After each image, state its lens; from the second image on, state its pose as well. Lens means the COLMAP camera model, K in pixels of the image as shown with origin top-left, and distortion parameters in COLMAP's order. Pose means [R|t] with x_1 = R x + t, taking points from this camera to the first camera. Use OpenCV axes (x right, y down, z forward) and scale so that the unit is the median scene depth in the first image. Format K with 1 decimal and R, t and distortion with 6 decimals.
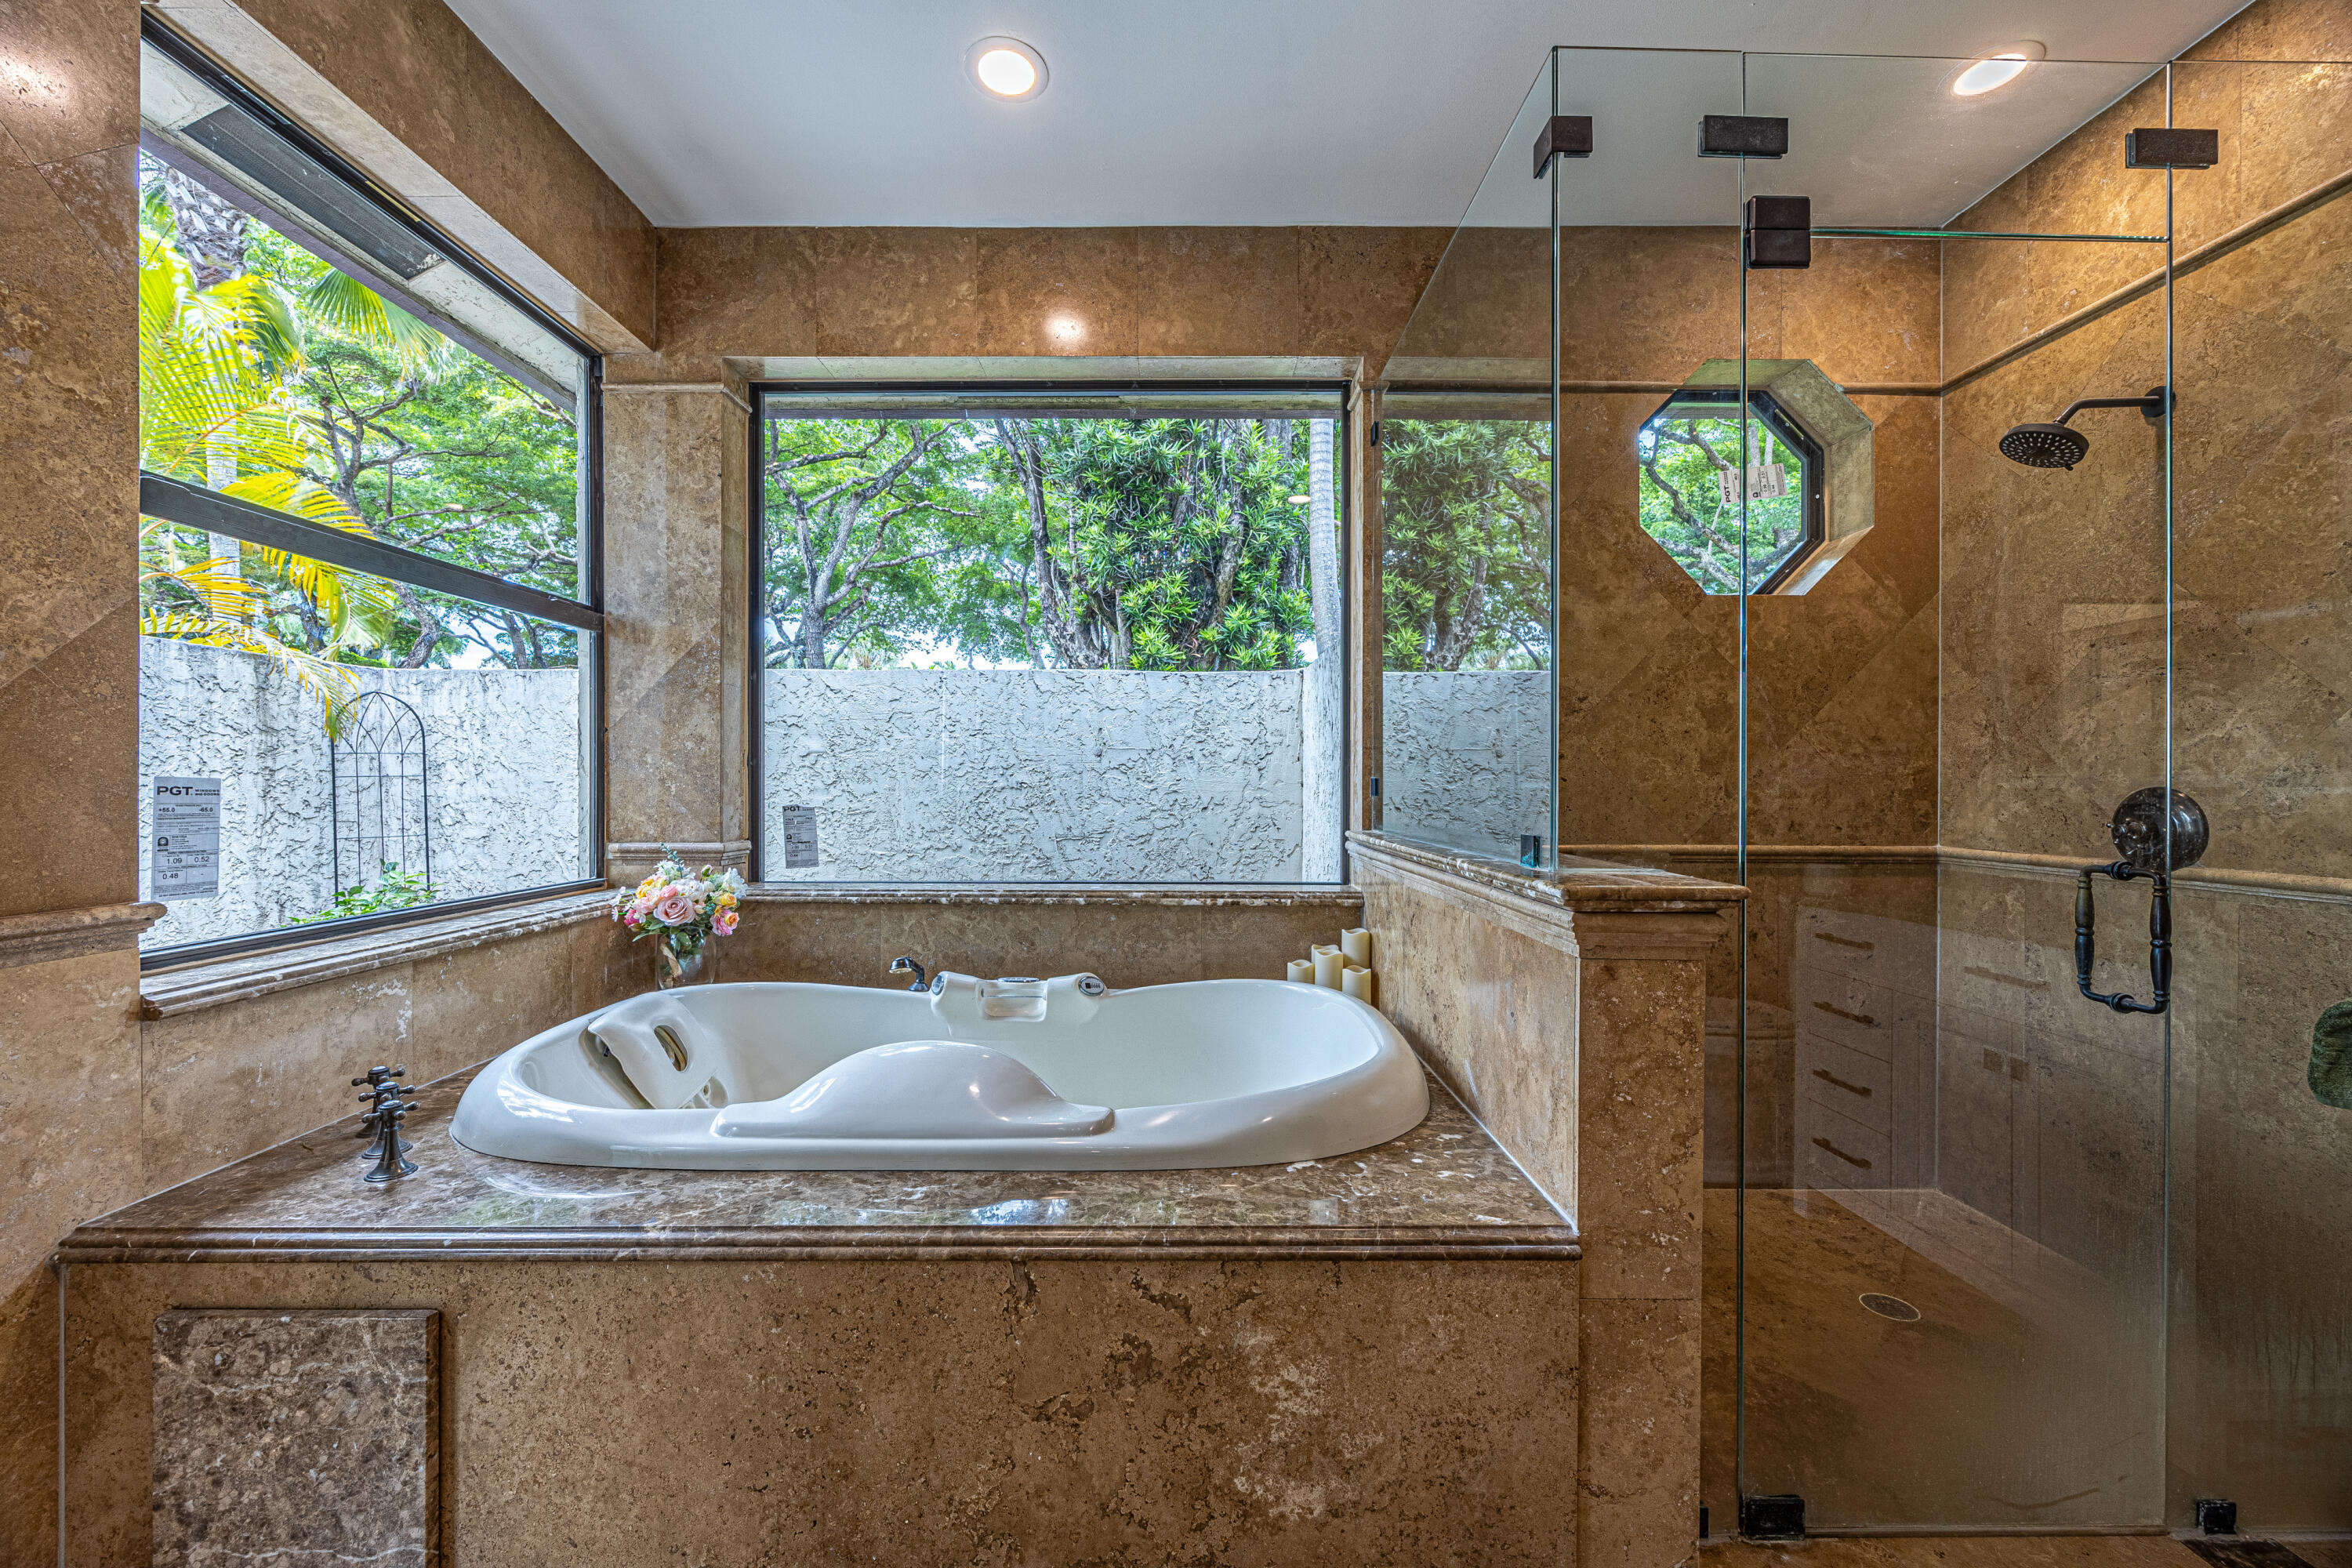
lens RADIAL K [[895.5, 0, 1178.6], [0, 895.5, 784.1], [0, 0, 1]] dist [0.000556, 0.000334]
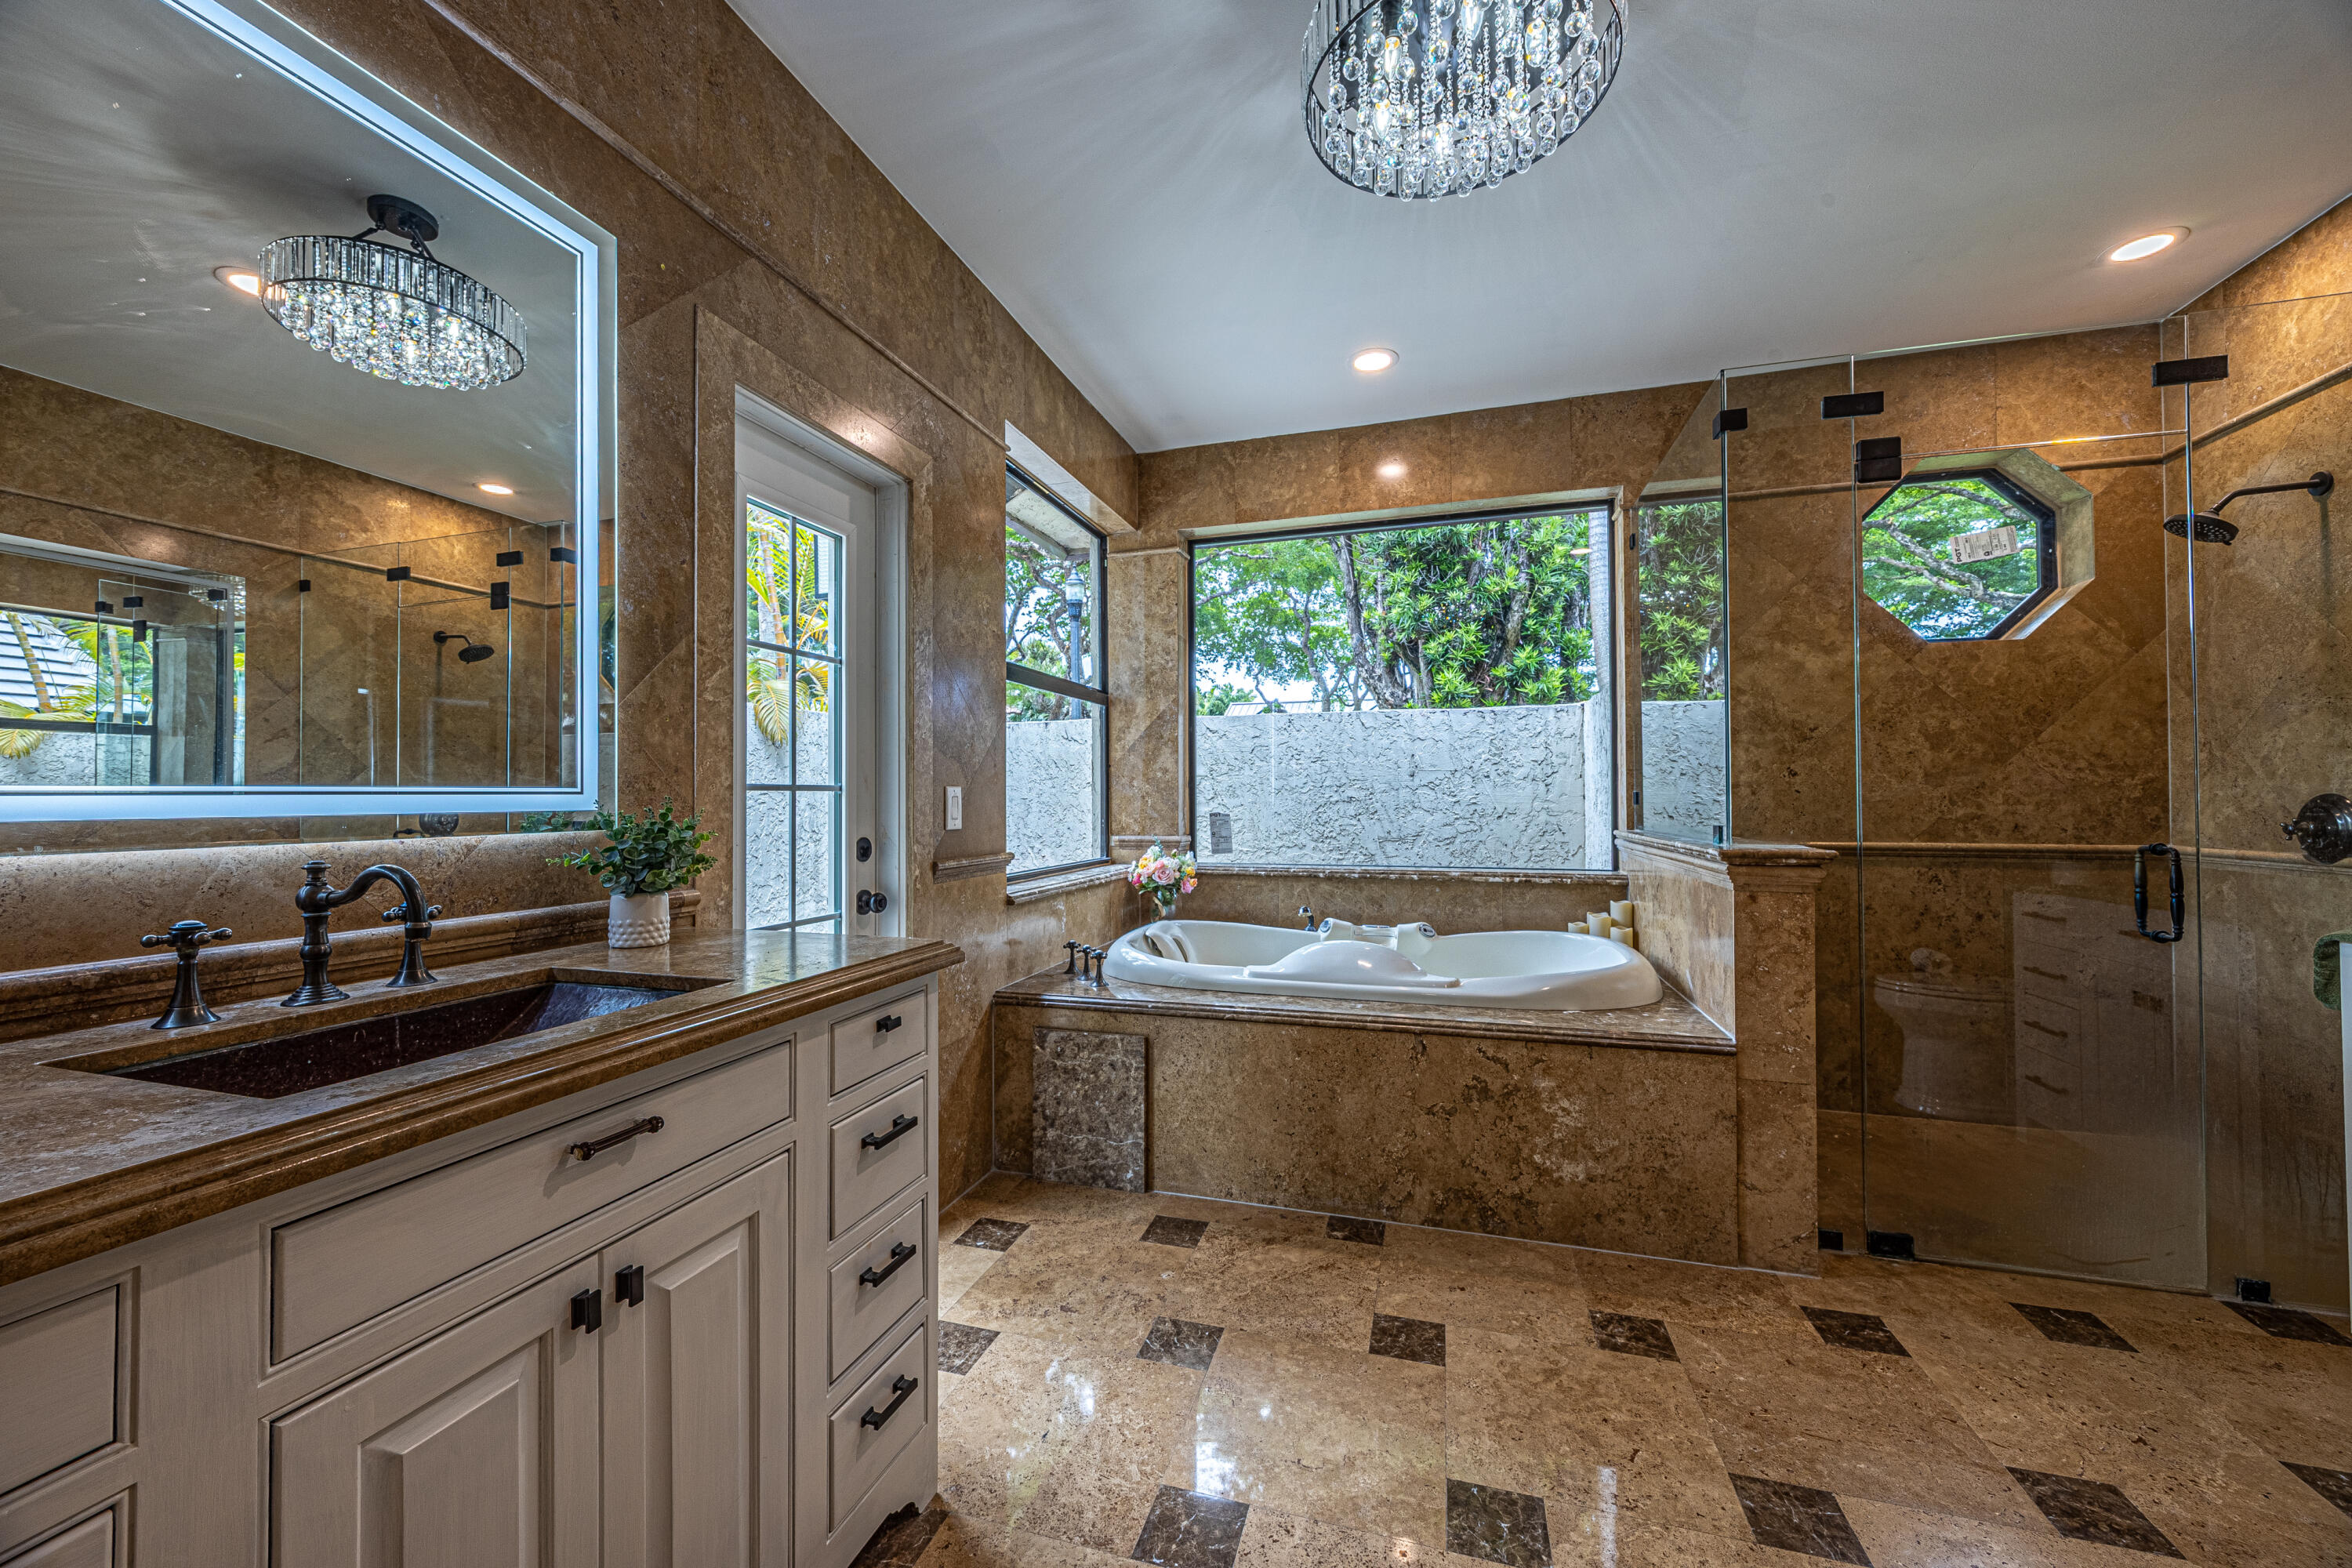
lens RADIAL K [[895.5, 0, 1174.6], [0, 895.5, 786.8], [0, 0, 1]] dist [0.000556, 0.000334]
pose [[0.953625, -0.010421, -0.300817, -0.043739], [0.006405, 0.999877, -0.014333, 0.001248], [0.300929, 0.011741, 0.953574, -0.542578]]
